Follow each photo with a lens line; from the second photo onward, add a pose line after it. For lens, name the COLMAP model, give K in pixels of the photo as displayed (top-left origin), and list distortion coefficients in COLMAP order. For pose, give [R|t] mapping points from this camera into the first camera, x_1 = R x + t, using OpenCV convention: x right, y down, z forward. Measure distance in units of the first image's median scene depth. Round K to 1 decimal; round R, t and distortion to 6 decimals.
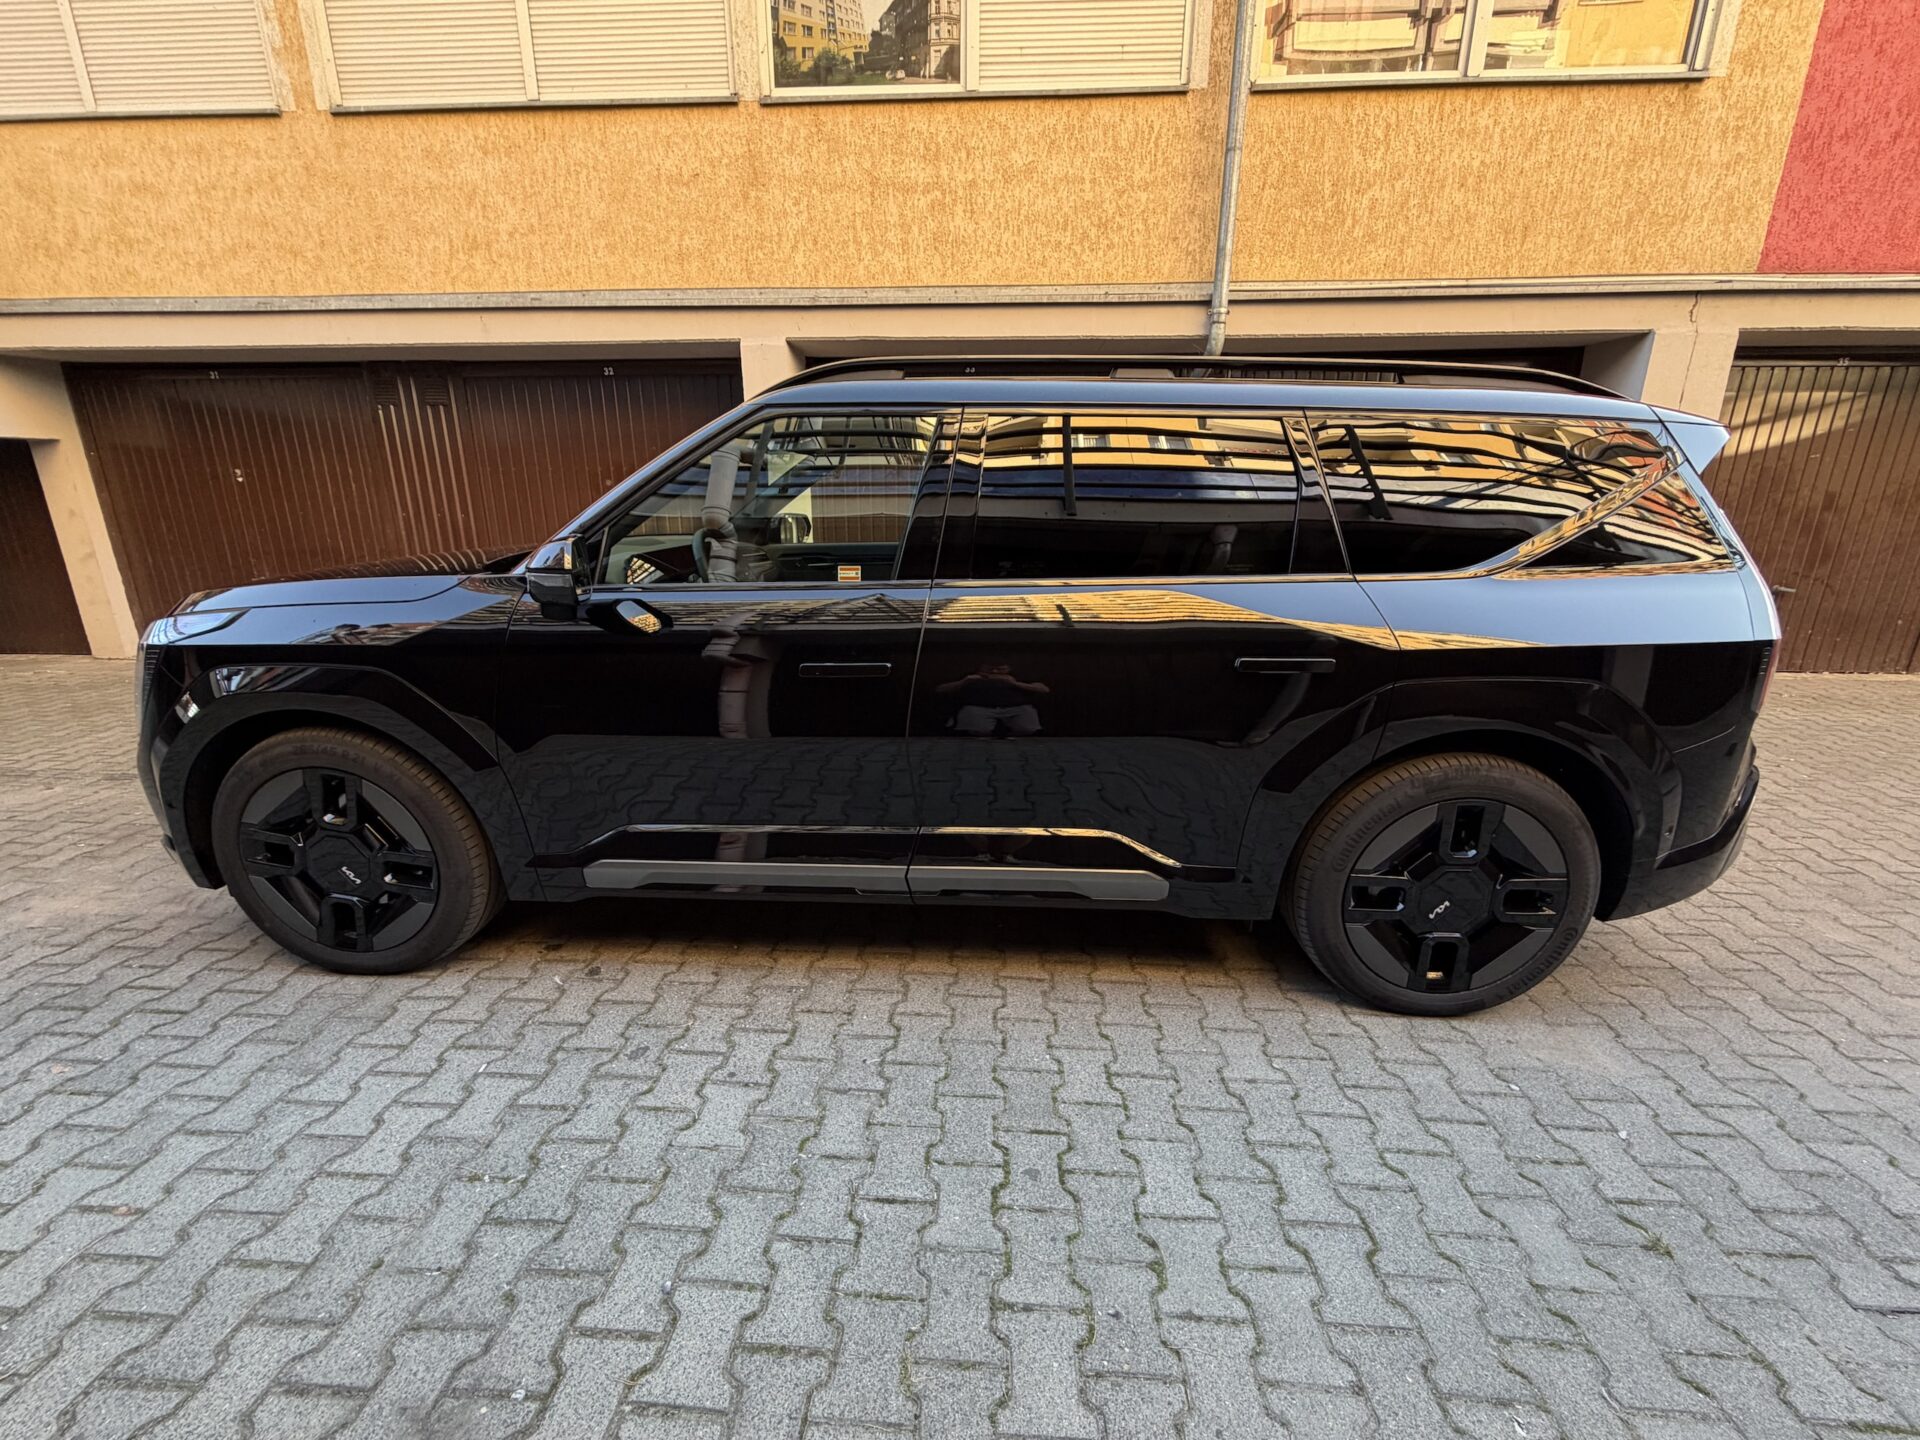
lens RADIAL K [[773.3, 0, 970.0], [0, 773.3, 712.8], [0, 0, 1]] dist [0.001249, -0.000163]
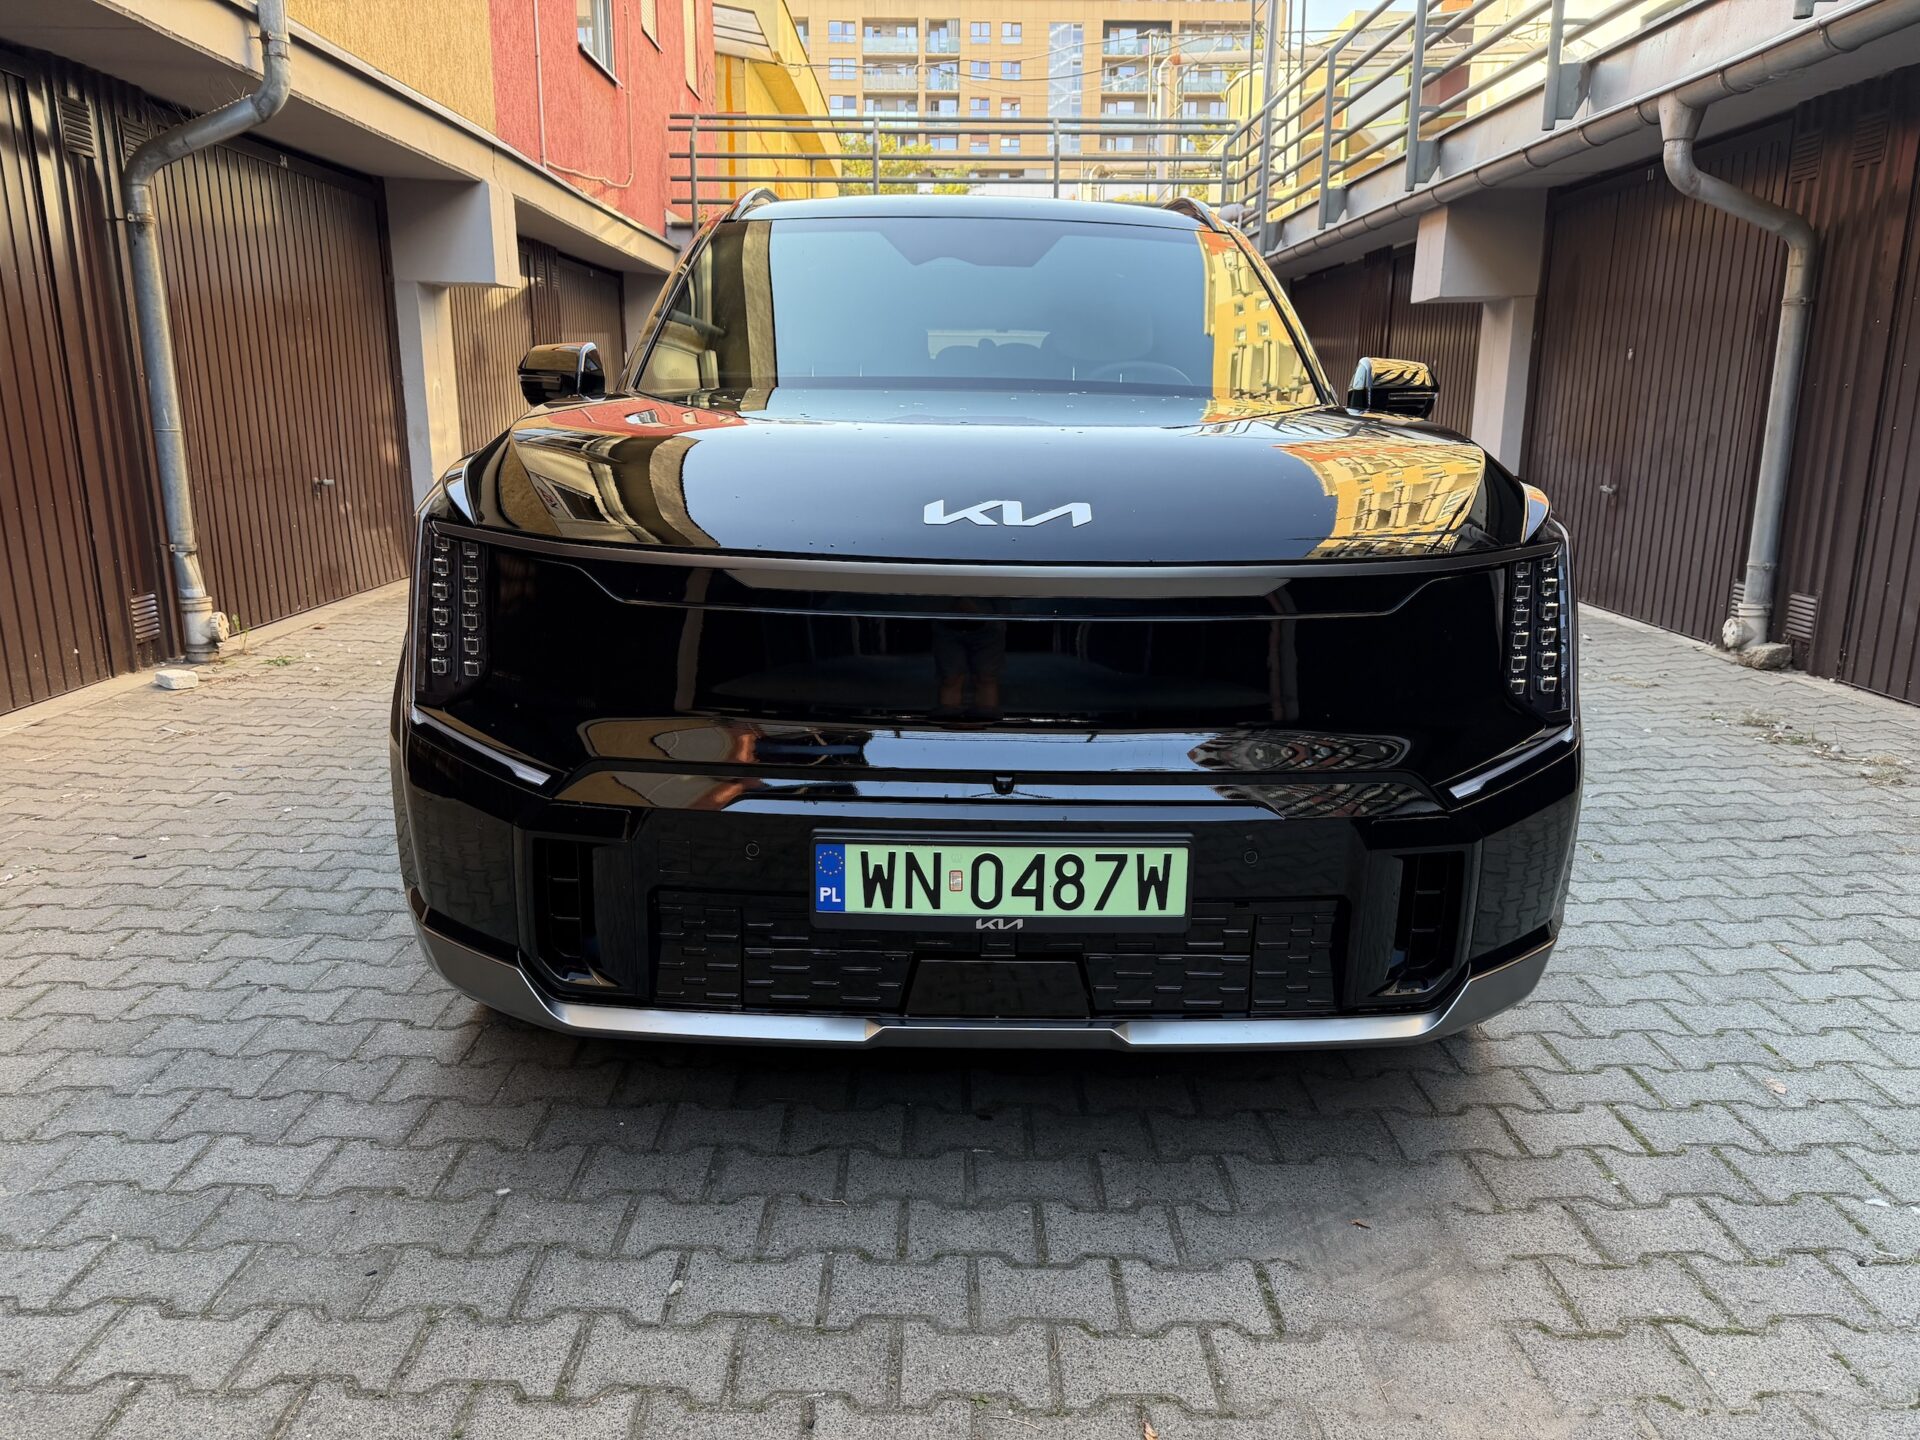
lens RADIAL K [[1352.6, 0, 954.9], [0, 1352.6, 713.1], [0, 0, 1]] dist [0.022209, -0.033808]
pose [[-0.054924, -0.226150, 0.972543, -2.142826], [0.258285, 0.937644, 0.232621, -0.326874], [-0.964506, 0.263970, 0.006912, 1.539746]]
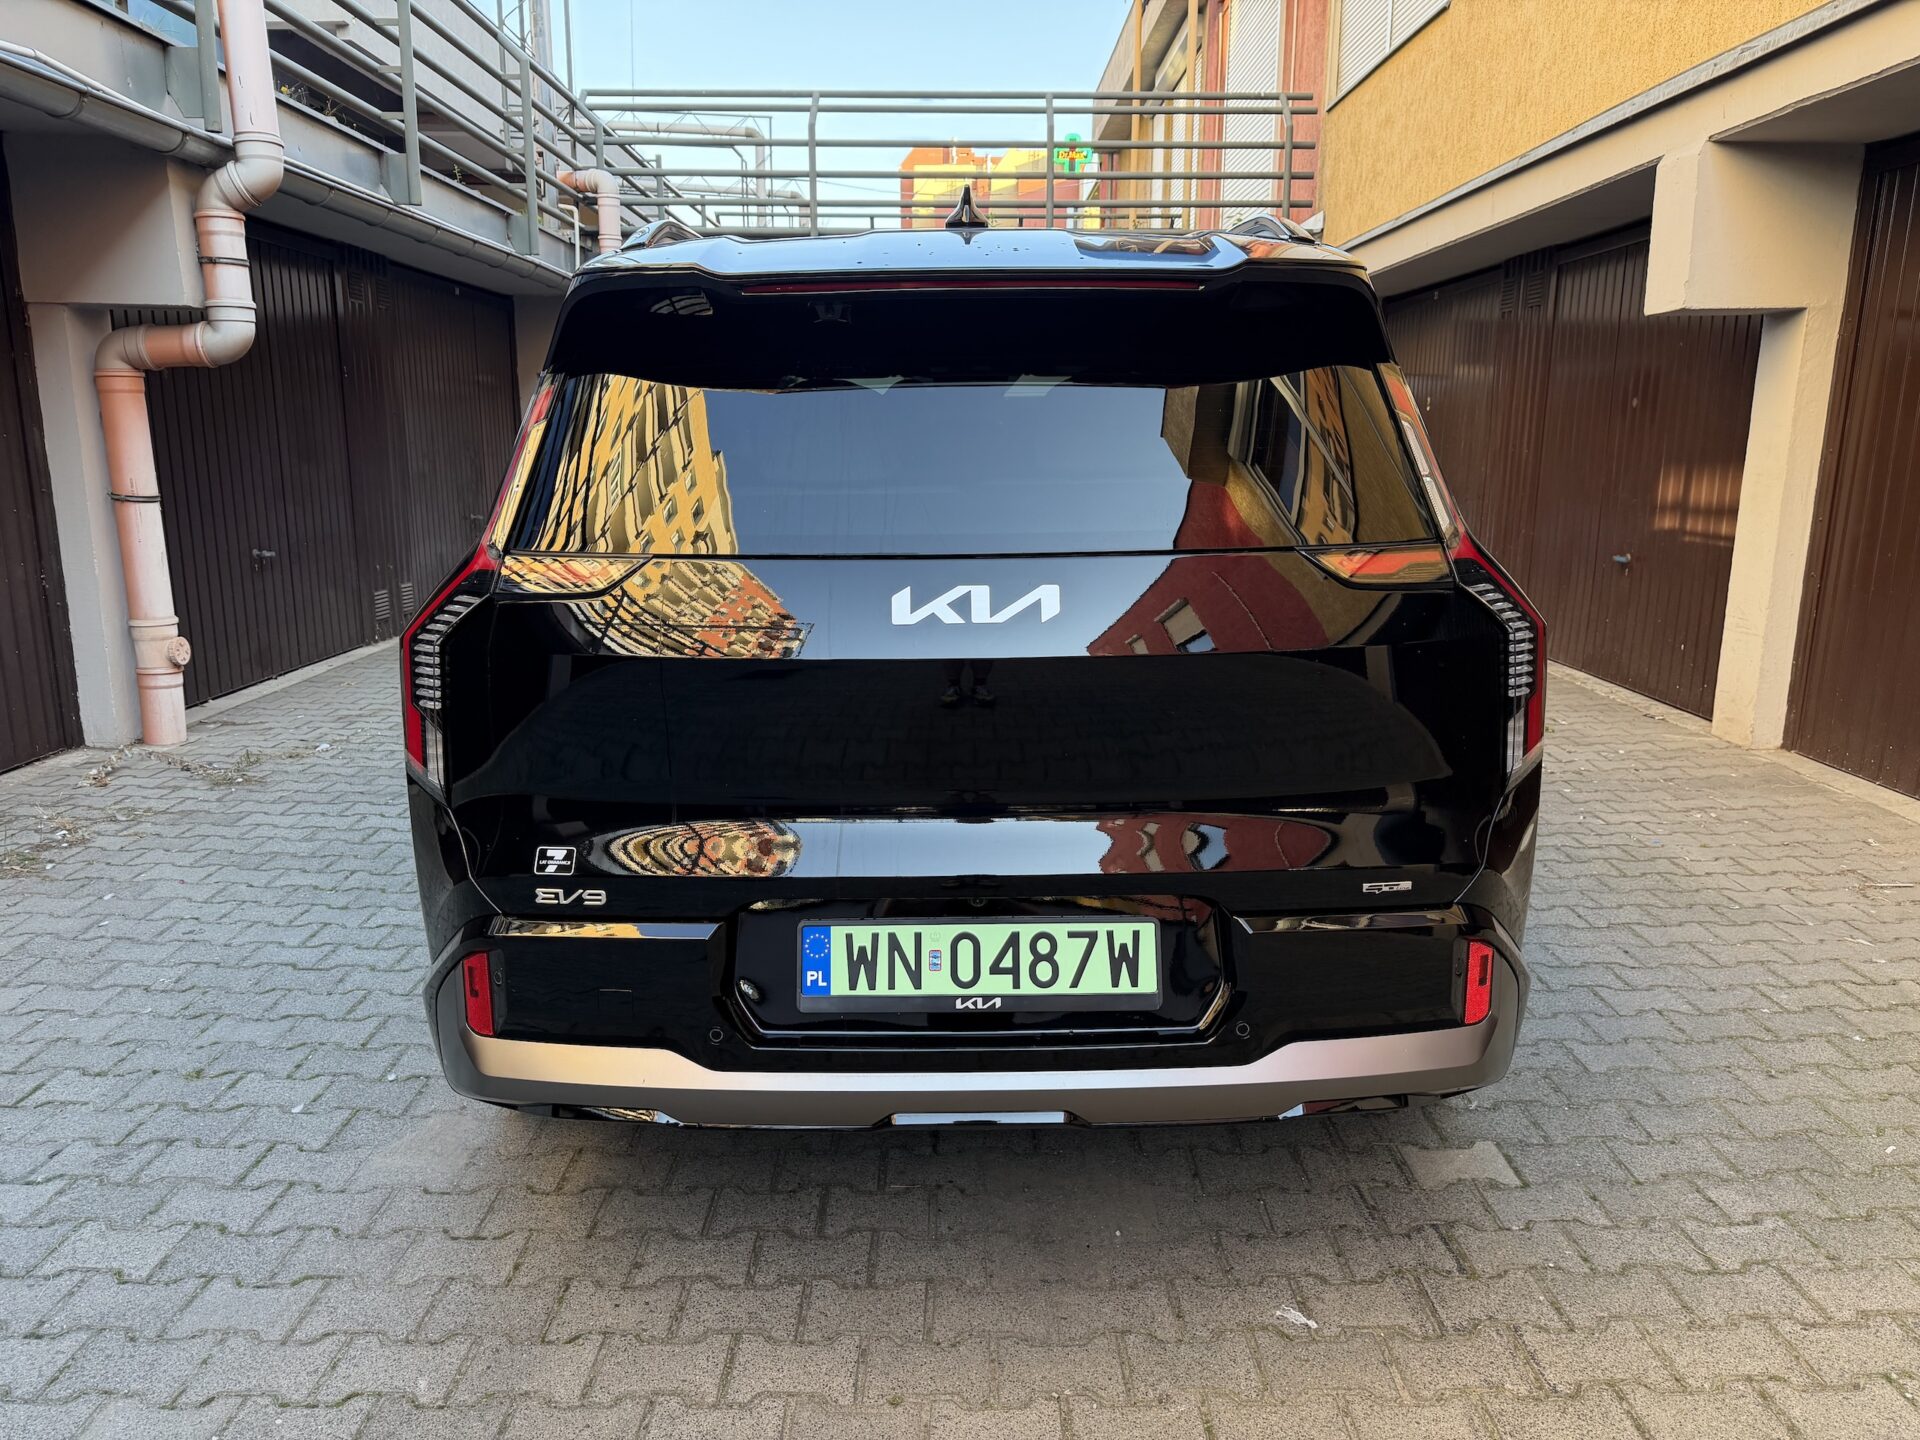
lens RADIAL K [[1341.4, 0, 949.6], [0, 1341.4, 733.4], [0, 0, 1]] dist [0.178632, -0.309629]
pose [[0.031697, 0.211367, -0.976893, 2.051005], [-0.266698, 0.943735, 0.195539, -0.336008], [0.963259, 0.254338, 0.086285, 1.303342]]
